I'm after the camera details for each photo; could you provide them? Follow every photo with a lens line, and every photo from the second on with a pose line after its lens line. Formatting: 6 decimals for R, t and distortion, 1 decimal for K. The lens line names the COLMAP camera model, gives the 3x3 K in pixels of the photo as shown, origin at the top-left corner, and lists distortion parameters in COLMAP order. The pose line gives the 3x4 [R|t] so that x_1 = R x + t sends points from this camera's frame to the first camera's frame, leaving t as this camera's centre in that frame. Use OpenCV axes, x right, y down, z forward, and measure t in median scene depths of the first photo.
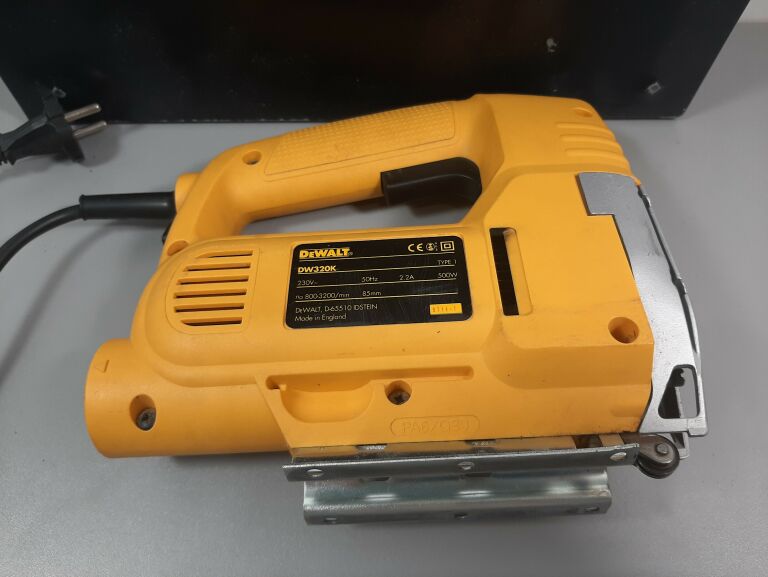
lens RADIAL K [[611.2, 0, 384.0], [0, 611.2, 288.5], [0, 0, 1]] dist [0.098625, -0.316215]
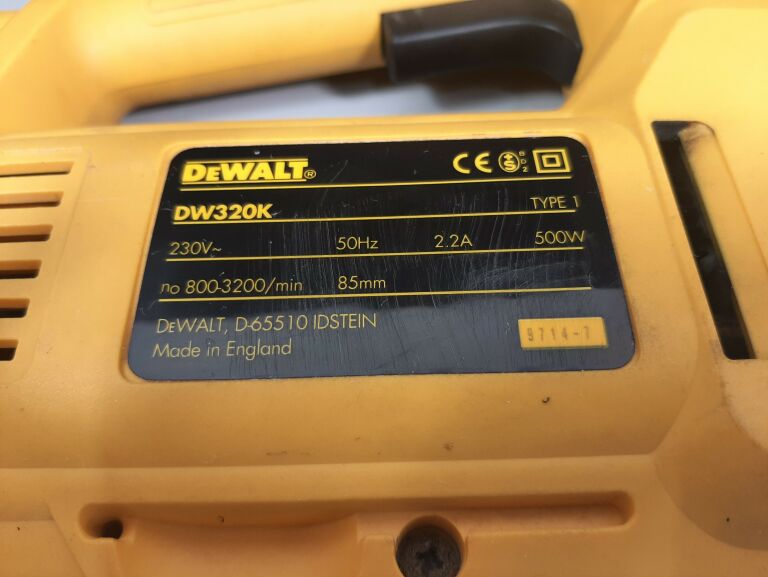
lens RADIAL K [[611.2, 0, 384.0], [0, 611.2, 288.5], [0, 0, 1]] dist [0.098625, -0.316215]
pose [[0.999404, 0.019682, 0.028368, -0.016810], [-0.023133, 0.991636, 0.126978, -0.035753], [-0.025632, -0.127559, 0.991500, 0.603051]]
